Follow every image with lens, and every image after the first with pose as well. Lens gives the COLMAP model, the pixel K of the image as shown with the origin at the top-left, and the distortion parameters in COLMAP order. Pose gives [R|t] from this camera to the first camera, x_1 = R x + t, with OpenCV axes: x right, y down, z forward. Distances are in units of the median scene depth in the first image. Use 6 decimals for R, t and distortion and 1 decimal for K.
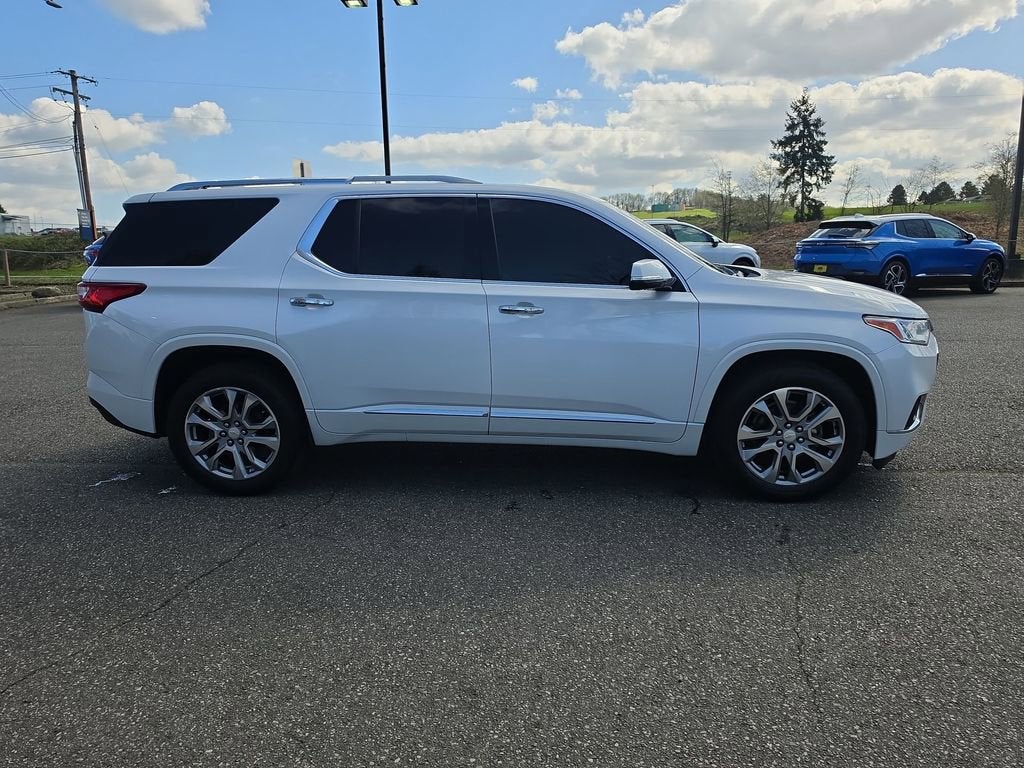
lens RADIAL K [[796.9, 0, 511.0], [0, 796.9, 380.1], [0, 0, 1]] dist [0.002119, -0.003568]
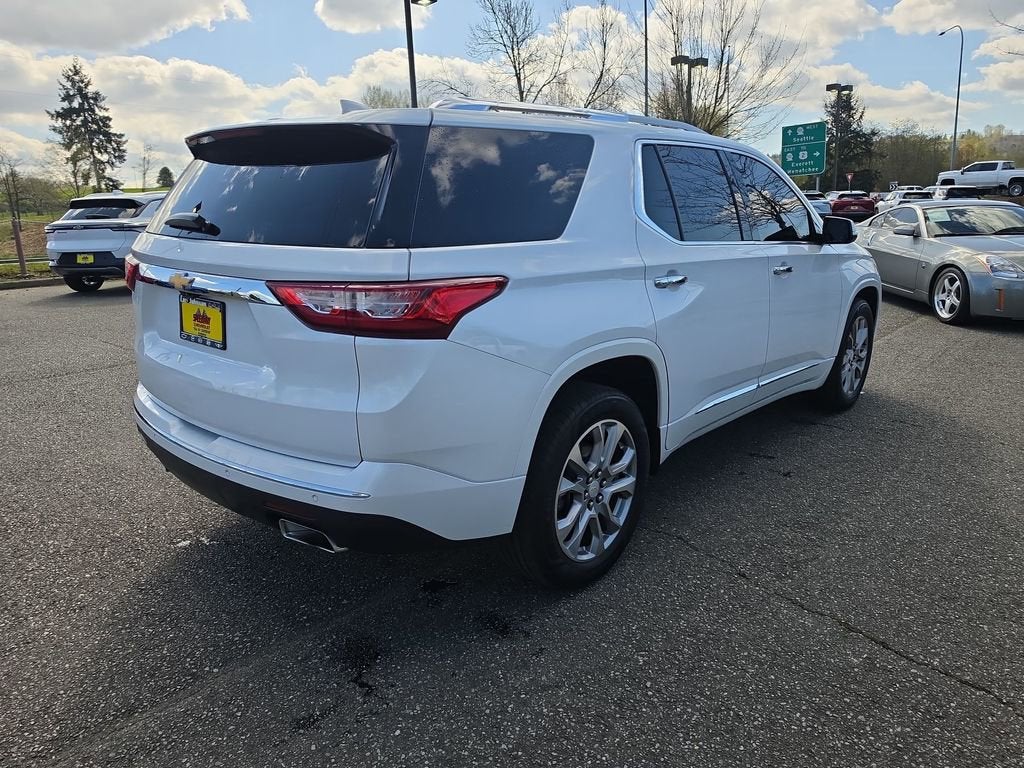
lens RADIAL K [[752.3, 0, 508.3], [0, 752.3, 383.6], [0, 0, 1]] dist [0.042375, -0.050921]
pose [[0.559953, -0.186512, 0.807258, -0.131247], [0.158915, 0.980420, 0.116290, -0.015725], [-0.813142, 0.063168, 0.578628, 0.102221]]
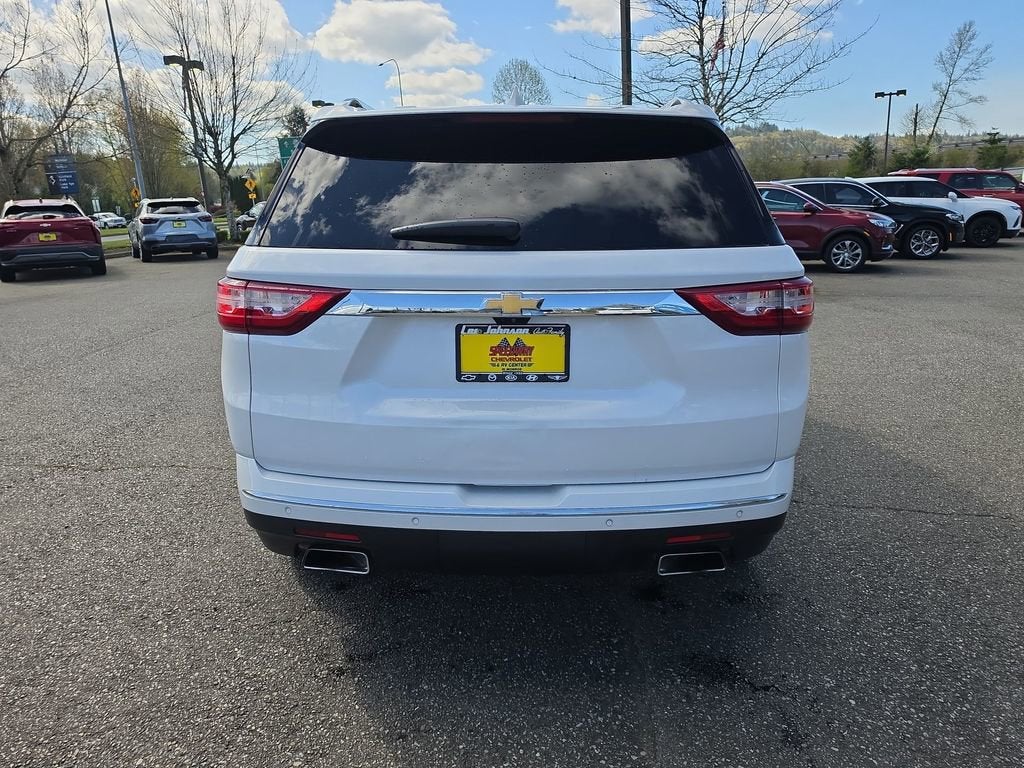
lens RADIAL K [[752.3, 0, 508.3], [0, 752.3, 383.6], [0, 0, 1]] dist [0.042375, -0.050921]
pose [[-0.152907, -0.212224, 0.965184, -0.145882], [0.205869, 0.948402, 0.241148, -0.031478], [-0.966560, 0.235575, -0.101327, 0.184308]]
